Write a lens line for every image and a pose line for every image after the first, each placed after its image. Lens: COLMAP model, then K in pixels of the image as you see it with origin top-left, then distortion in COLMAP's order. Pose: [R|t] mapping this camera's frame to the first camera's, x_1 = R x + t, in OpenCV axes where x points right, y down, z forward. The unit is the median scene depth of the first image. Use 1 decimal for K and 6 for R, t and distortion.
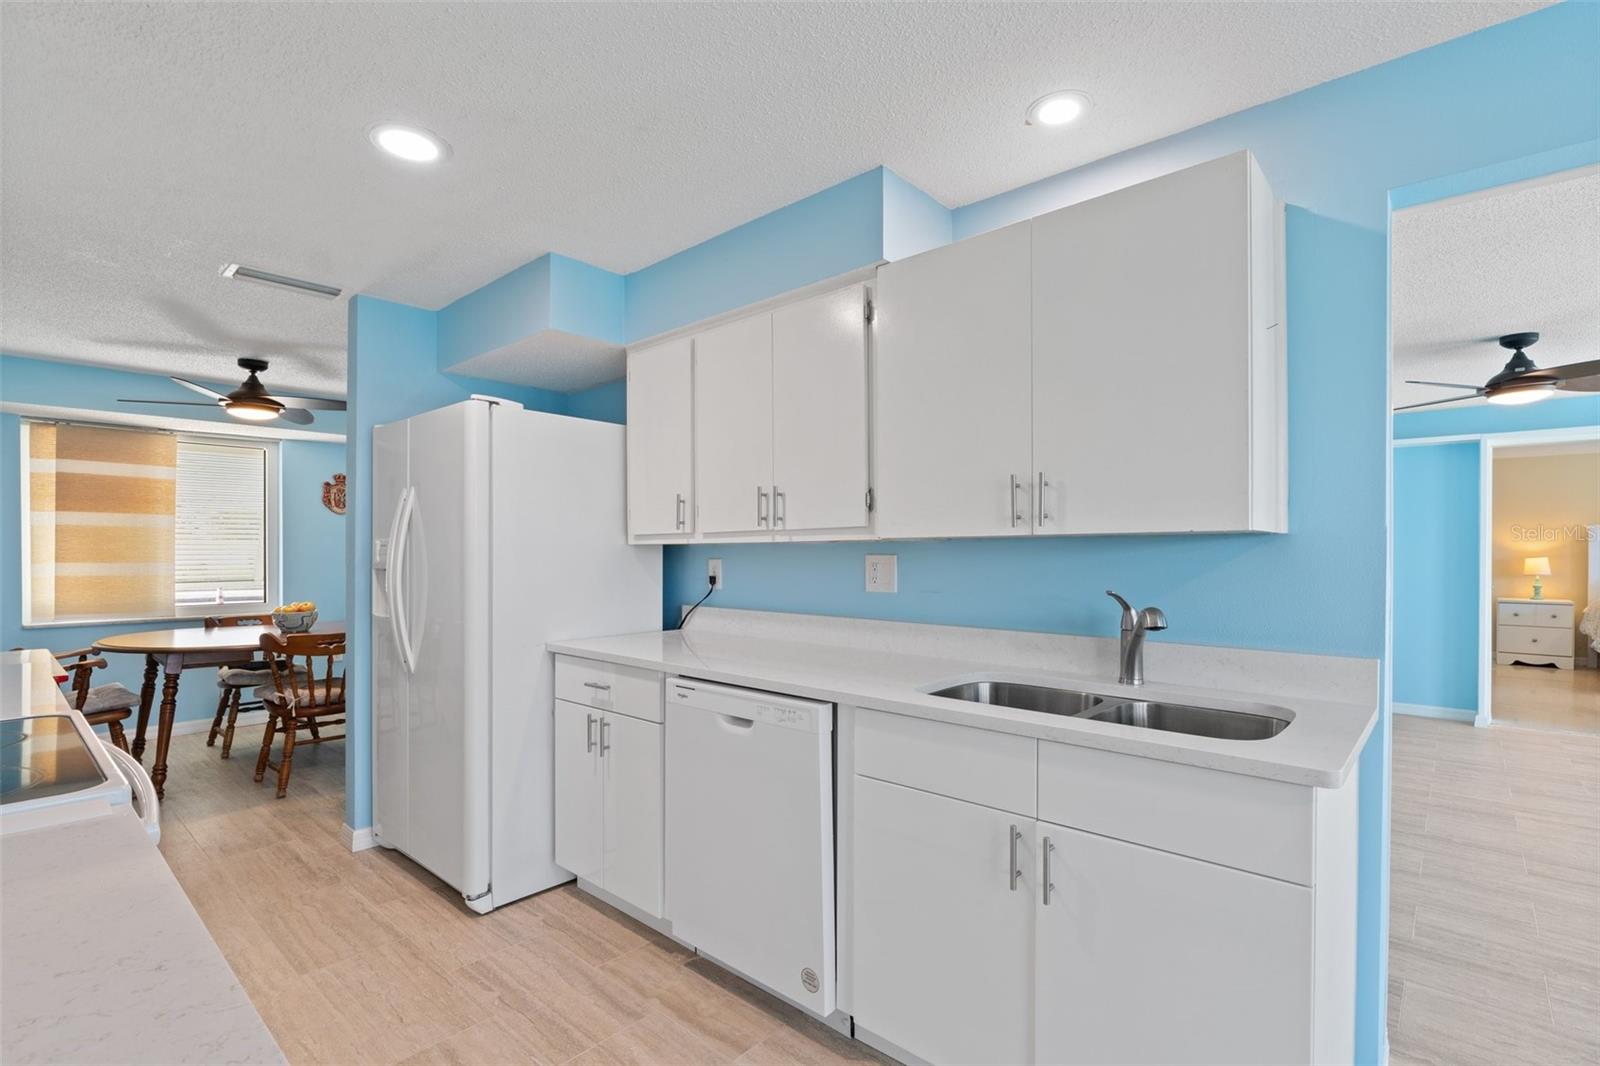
lens RADIAL K [[747.1, 0, 809.0], [0, 747.1, 554.4], [0, 0, 1]] dist [-0.002730, -0.000753]
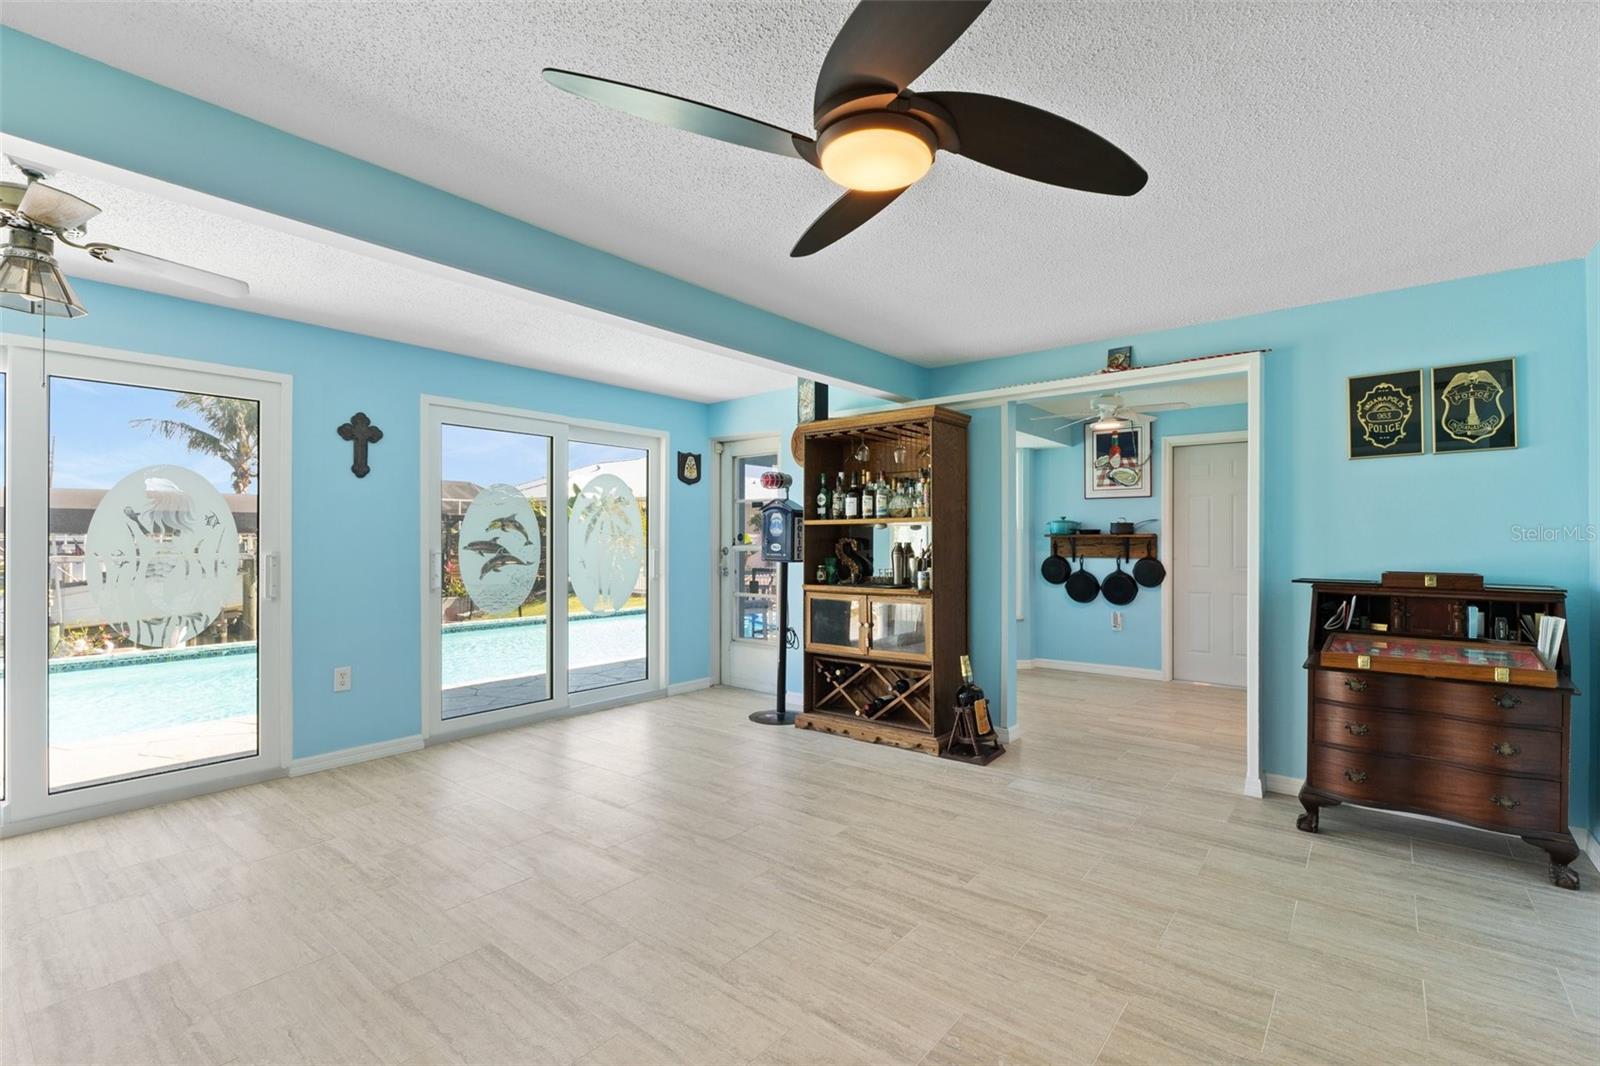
lens RADIAL K [[722.6, 0, 805.0], [0, 722.6, 538.1], [0, 0, 1]] dist [-0.004860, 0.000067]
pose [[-0.999096, -0.003585, -0.042352, 0.982495], [-0.003679, 0.999991, 0.002151, 0.005238], [0.042344, 0.002304, -0.999100, 1.383424]]
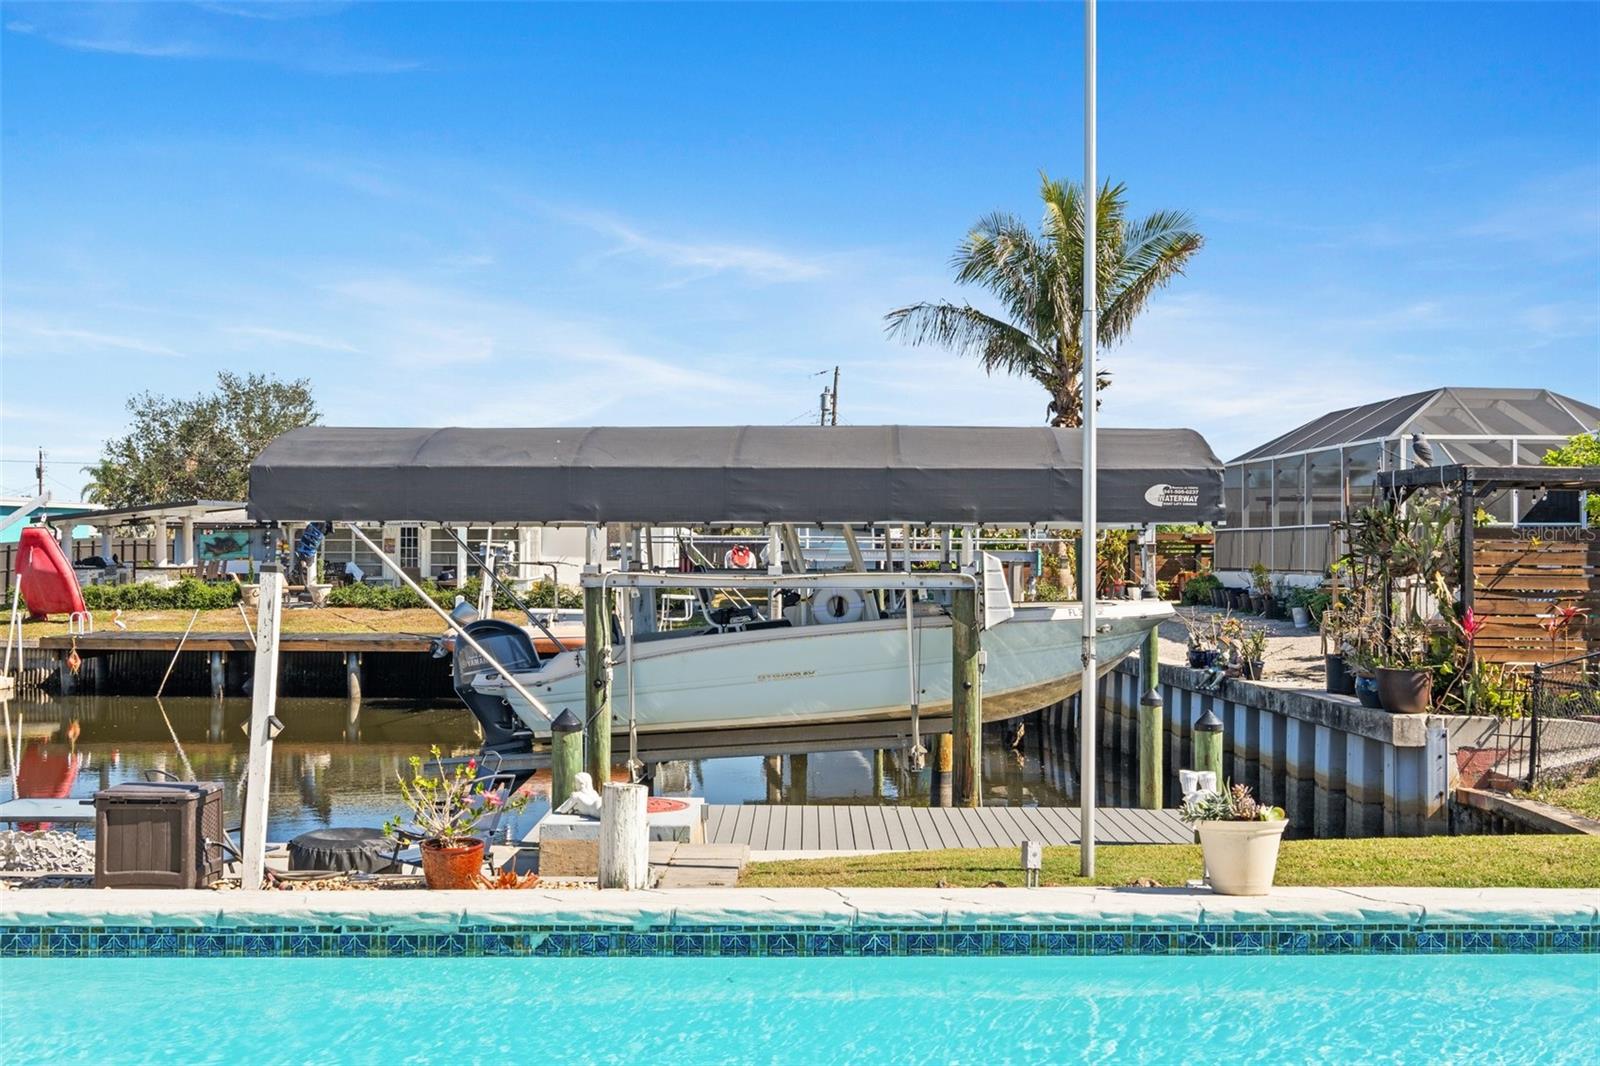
lens RADIAL K [[1678.6, 0, 800.0], [0, 1678.6, 533.0], [0, 0, 1]] dist [-0.008908, -0.012271]
pose [[-0.680229, 0.000376, 0.733000, 1.541997], [-0.004366, 0.999980, -0.004564, 0.044491], [-0.732987, -0.006305, -0.680214, -0.219872]]
